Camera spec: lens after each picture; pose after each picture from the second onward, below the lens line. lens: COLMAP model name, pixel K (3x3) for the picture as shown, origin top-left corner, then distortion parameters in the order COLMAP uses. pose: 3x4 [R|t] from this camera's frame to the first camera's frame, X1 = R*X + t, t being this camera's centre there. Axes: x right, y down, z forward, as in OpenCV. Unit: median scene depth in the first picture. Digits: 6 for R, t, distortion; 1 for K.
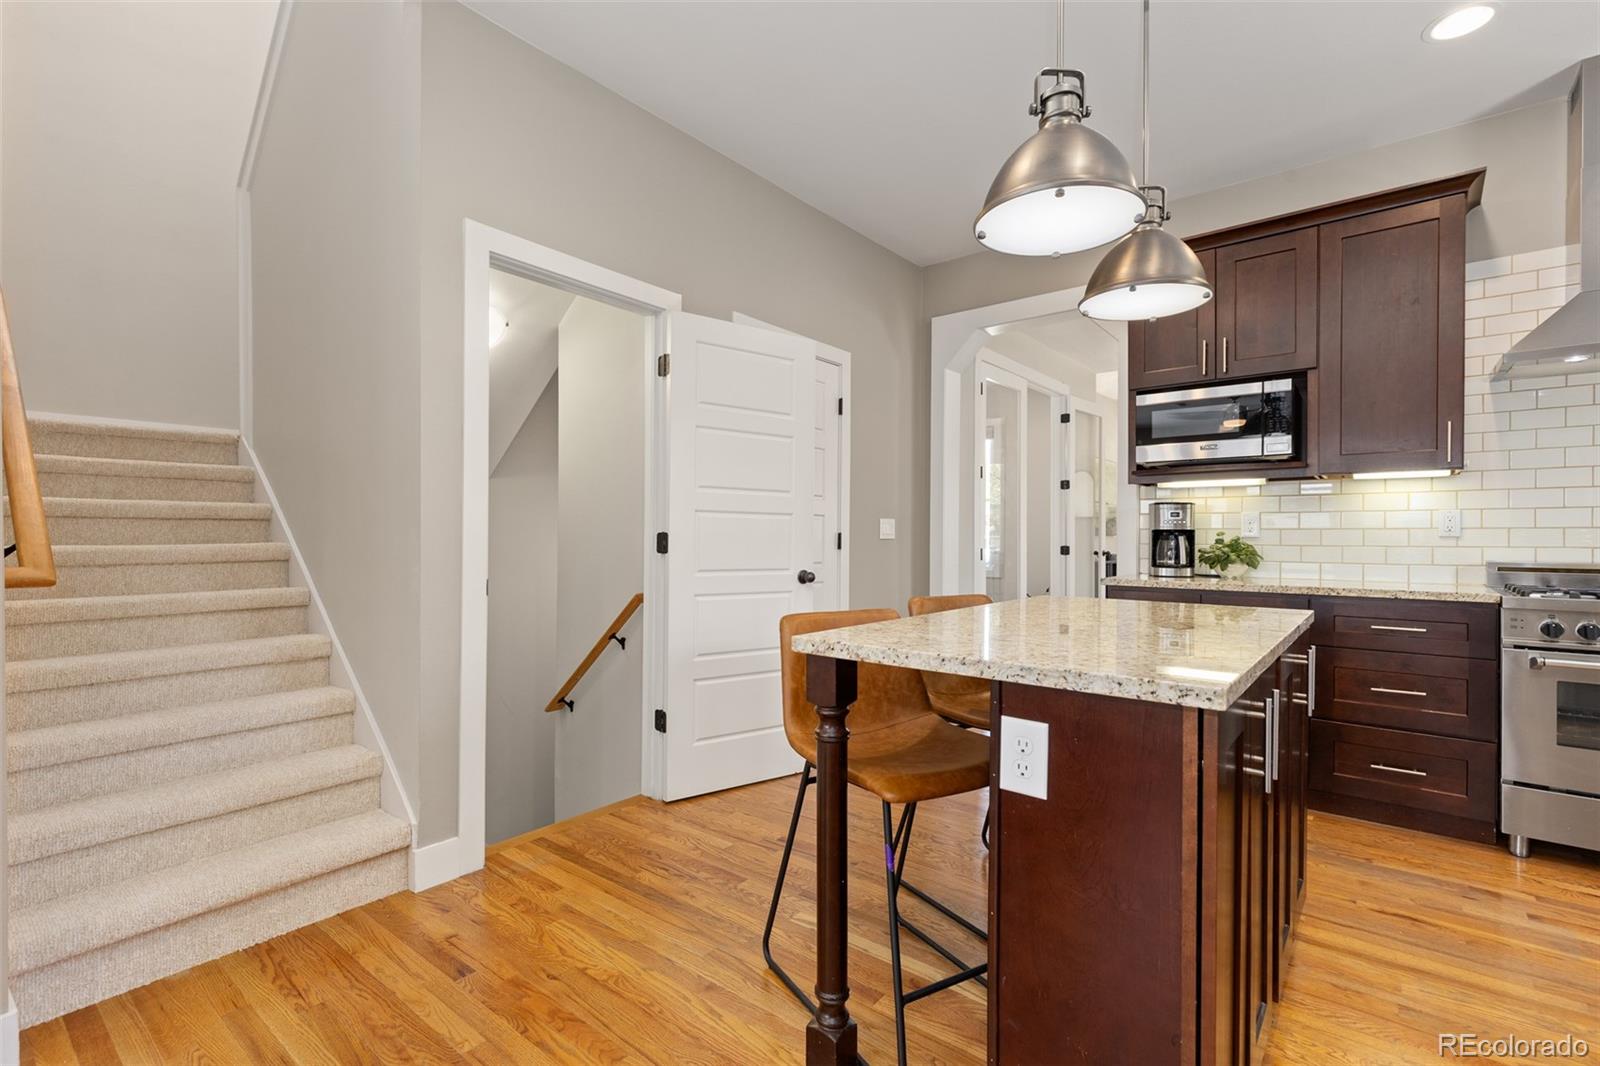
lens RADIAL K [[736.3, 0, 790.8], [0, 736.3, 540.1], [0, 0, 1]] dist [0.005726, 0.000340]
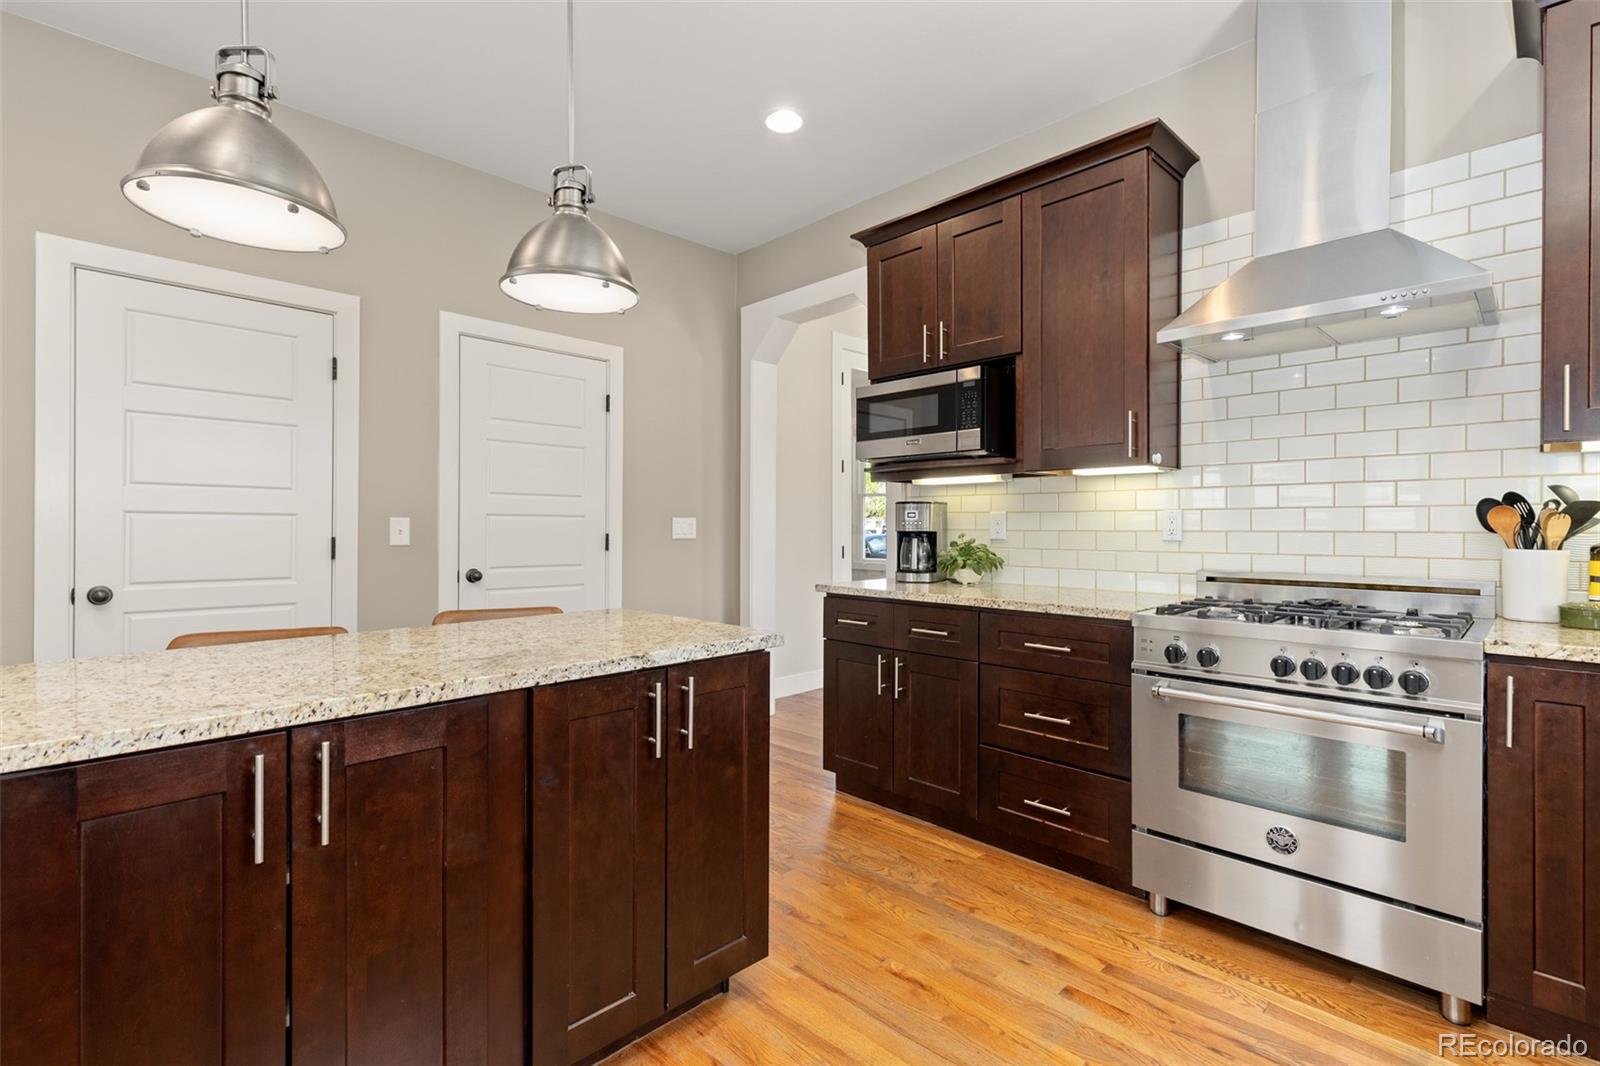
lens RADIAL K [[736.3, 0, 790.2], [0, 736.3, 530.6], [0, 0, 1]] dist [0.005726, 0.000340]
pose [[0.993419, -0.002465, -0.114508, 0.542164], [0.002791, 0.999992, 0.002688, -0.020409], [0.114501, -0.002990, 0.993419, 0.079532]]
